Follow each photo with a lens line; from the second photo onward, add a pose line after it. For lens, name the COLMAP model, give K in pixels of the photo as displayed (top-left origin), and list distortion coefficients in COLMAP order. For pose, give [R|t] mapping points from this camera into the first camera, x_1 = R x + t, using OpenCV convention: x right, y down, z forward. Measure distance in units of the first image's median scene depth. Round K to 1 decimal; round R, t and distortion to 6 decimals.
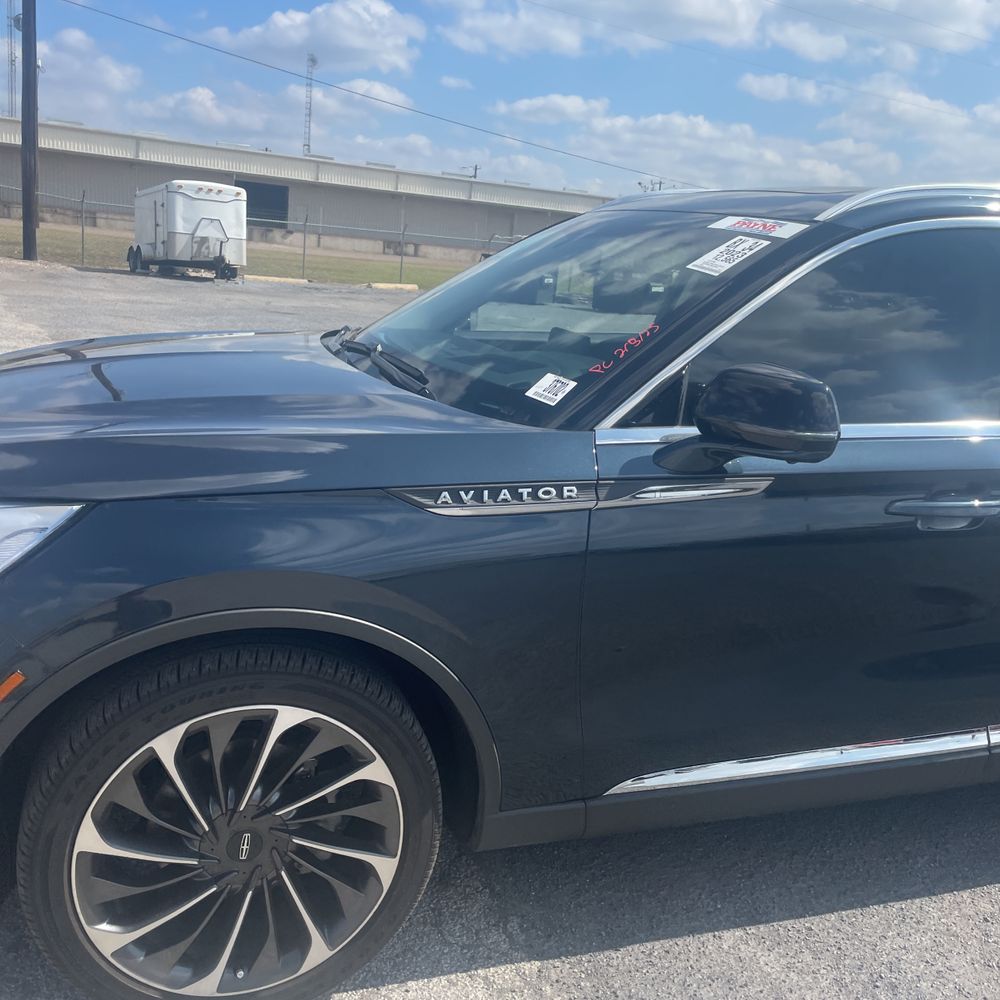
lens RADIAL K [[1023.7, 0, 509.7], [0, 1023.7, 462.2], [0, 0, 1]] dist [0.034662, 0.000000]
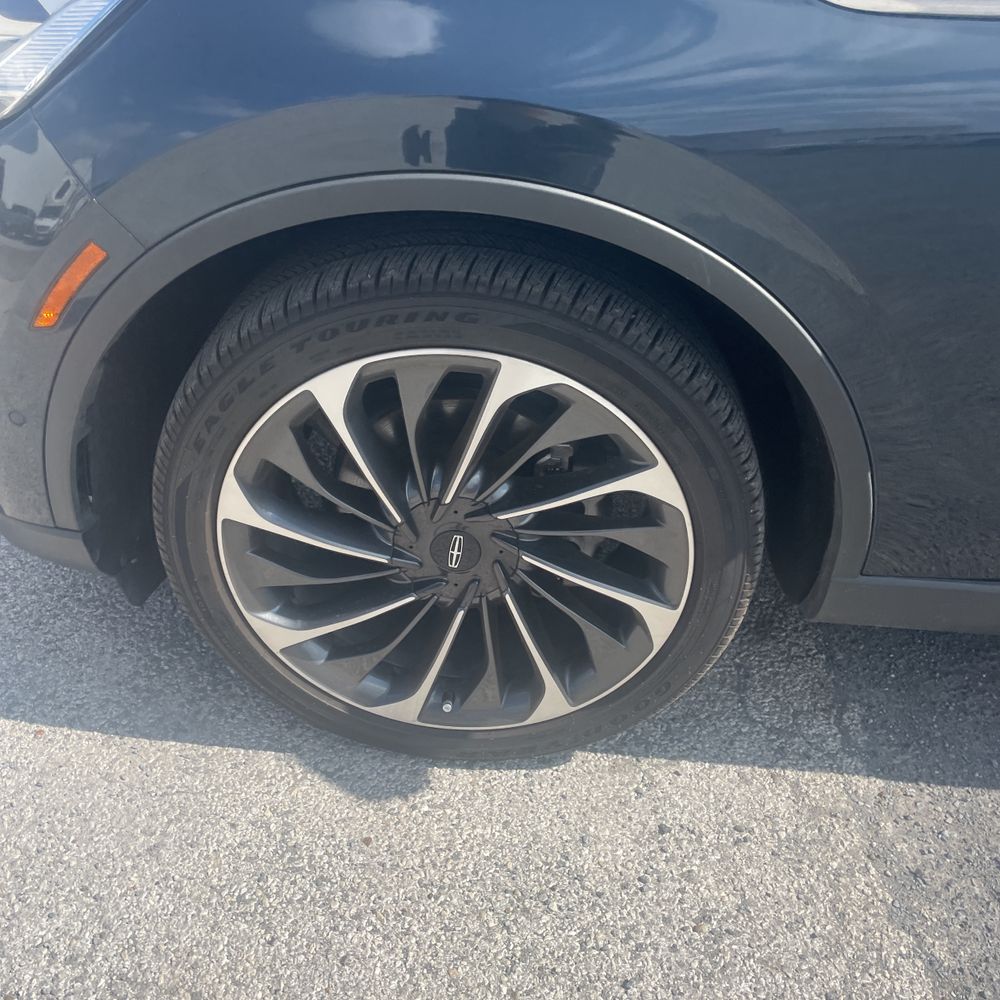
lens RADIAL K [[1023.7, 0, 484.5], [0, 1023.7, 513.2], [0, 0, 1]] dist [0.034662, 0.000000]
pose [[0.916599, 0.188021, -0.352838, -0.005634], [-0.045019, 0.925443, 0.376203, 0.091946], [0.397266, -0.328943, 0.856724, 0.426071]]
